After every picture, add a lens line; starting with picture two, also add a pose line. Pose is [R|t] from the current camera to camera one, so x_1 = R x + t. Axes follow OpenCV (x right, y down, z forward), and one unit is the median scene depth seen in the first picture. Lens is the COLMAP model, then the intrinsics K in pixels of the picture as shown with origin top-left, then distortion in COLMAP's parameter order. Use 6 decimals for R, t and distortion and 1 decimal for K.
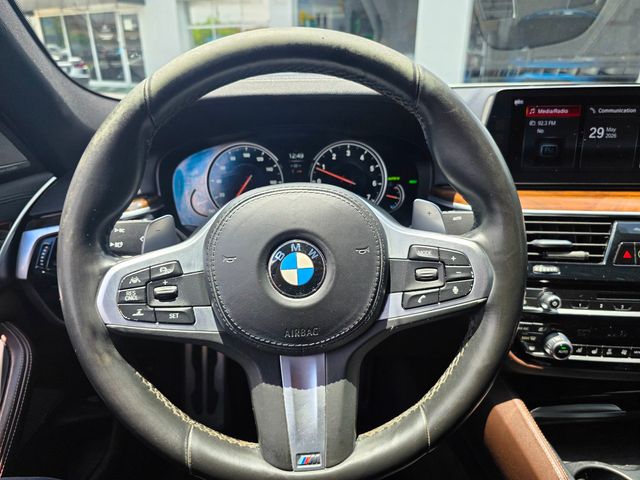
lens RADIAL K [[431.2, 0, 312.9], [0, 431.2, 234.1], [0, 0, 1]] dist [0.043175, -0.040701]
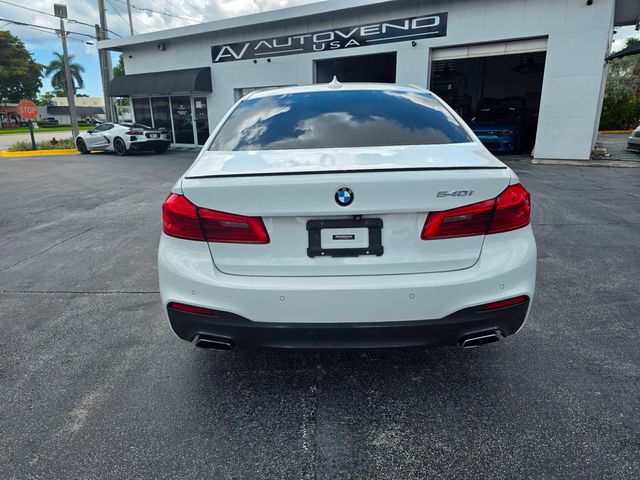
lens RADIAL K [[431.2, 0, 311.6], [0, 431.2, 243.7], [0, 0, 1]] dist [0.043175, -0.040701]
pose [[0.997113, 0.014159, -0.074595, 0.744039], [-0.022333, 0.993690, -0.109916, 1.563871], [0.072568, 0.111265, 0.991138, -4.308320]]
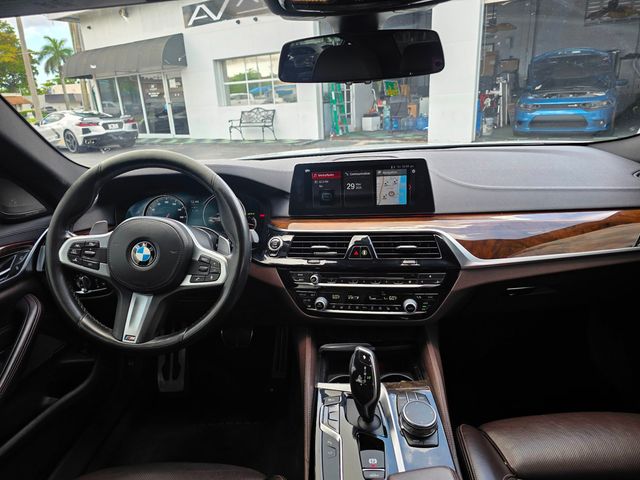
lens RADIAL K [[431.2, 0, 316.0], [0, 431.2, 241.8], [0, 0, 1]] dist [0.043175, -0.040701]
pose [[0.995094, -0.015260, -0.097747, 0.630252], [0.008611, 0.997643, -0.068080, 0.105307], [0.098556, 0.066904, 0.992880, -0.699379]]
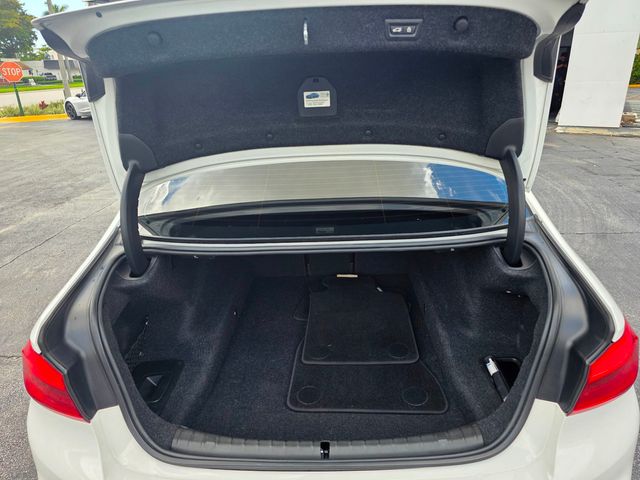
lens RADIAL K [[431.2, 0, 322.9], [0, 431.2, 241.9], [0, 0, 1]] dist [0.043175, -0.040701]
pose [[0.997293, 0.011316, -0.072660, 0.823002], [-0.012274, 0.999843, -0.012760, 0.902876], [0.072504, 0.013617, 0.997275, -3.571955]]
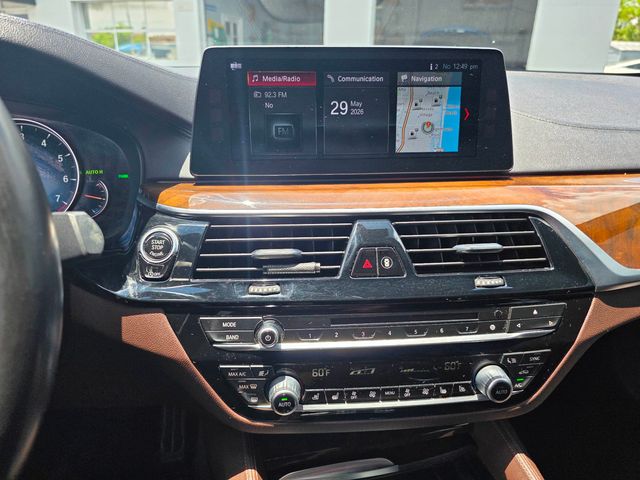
lens RADIAL K [[431.2, 0, 318.2], [0, 431.2, 234.8], [0, 0, 1]] dist [0.043175, -0.040701]
pose [[0.985771, -0.038134, 0.163710, 0.444982], [0.042608, 0.998806, -0.023903, 0.009048], [-0.162603, 0.030538, 0.986219, 0.235820]]
